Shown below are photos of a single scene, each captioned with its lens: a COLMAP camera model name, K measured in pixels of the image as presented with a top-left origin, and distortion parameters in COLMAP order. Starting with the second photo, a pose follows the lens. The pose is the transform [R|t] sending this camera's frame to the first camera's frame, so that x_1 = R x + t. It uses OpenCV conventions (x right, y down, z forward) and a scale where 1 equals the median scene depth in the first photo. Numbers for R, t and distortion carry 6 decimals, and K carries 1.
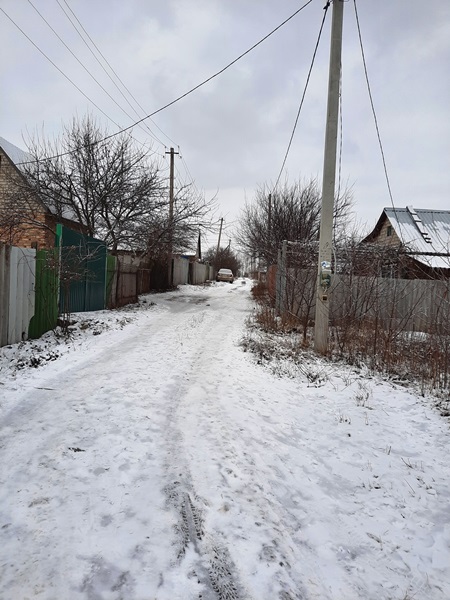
lens RADIAL K [[434.8, 0, 224.9], [0, 434.8, 300.8], [0, 0, 1]] dist [0.053758, -0.051985]
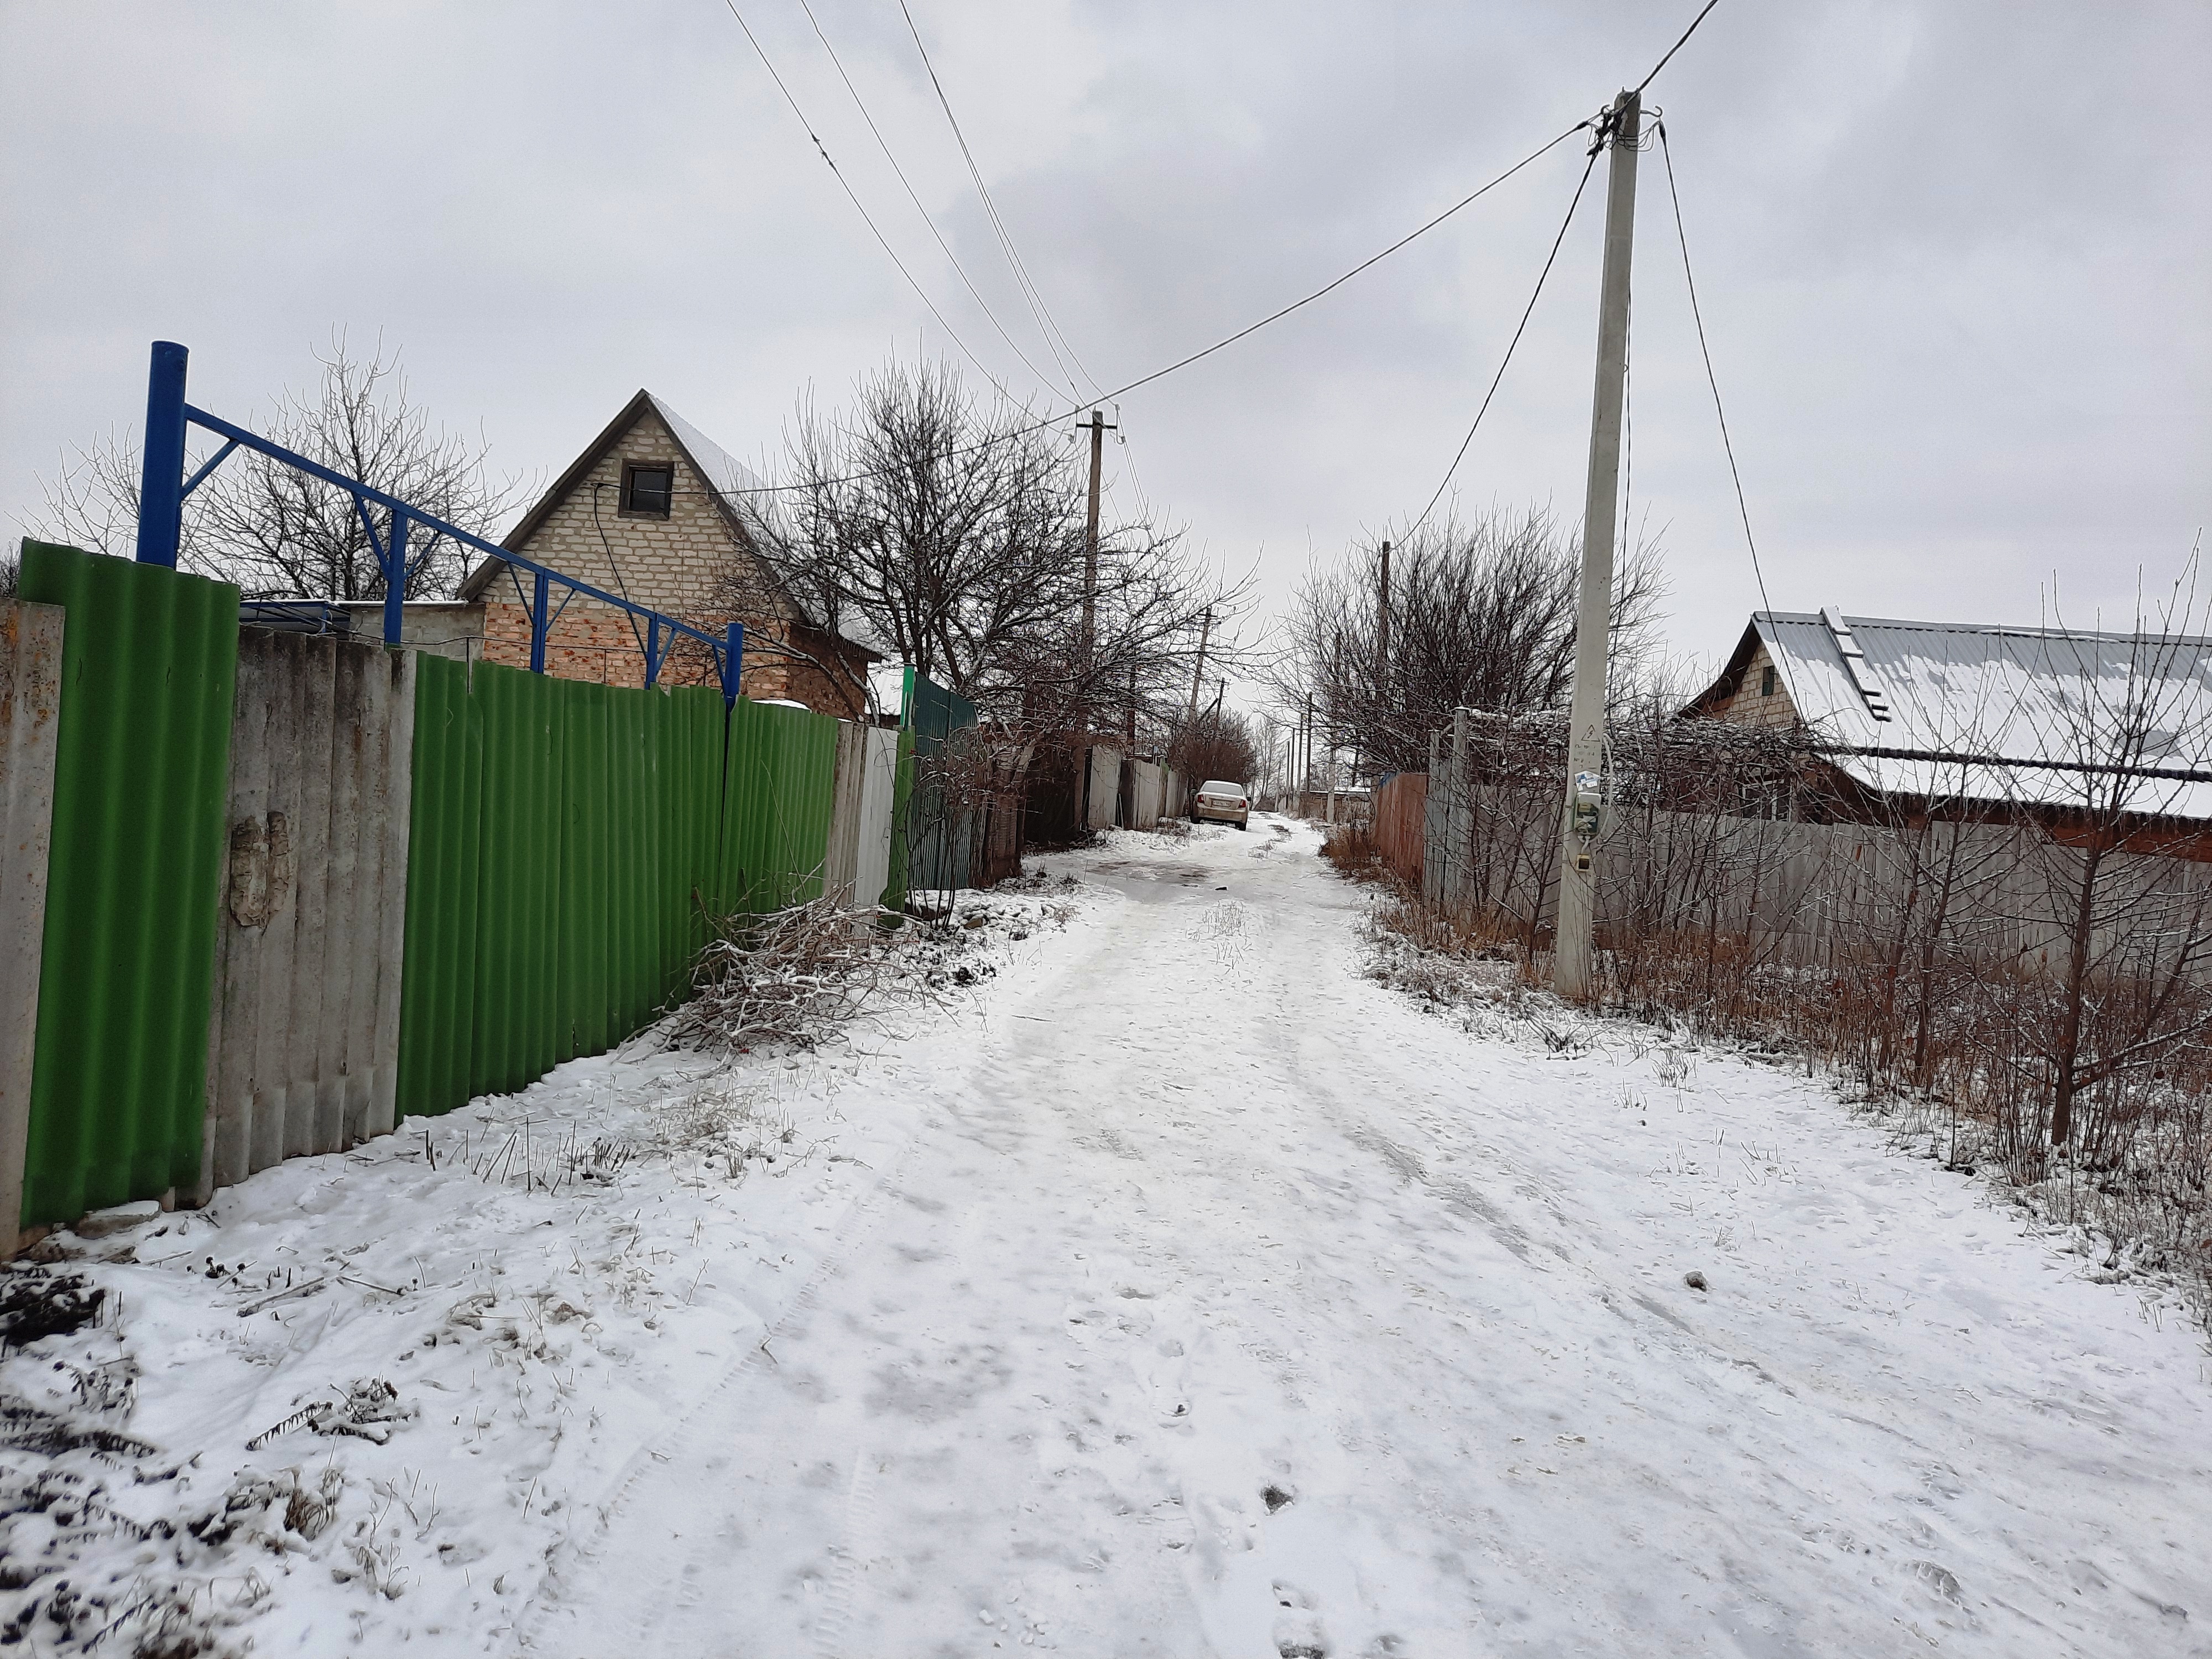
lens RADIAL K [[1603.0, 0, 1100.0], [0, 1603.0, 824.9], [0, 0, 1]] dist [0.053758, -0.051985]
pose [[0.998557, 0.020752, -0.049535, -0.086168], [-0.022932, 0.998775, -0.043852, 0.020364], [0.048564, 0.044924, 0.997809, -0.302579]]
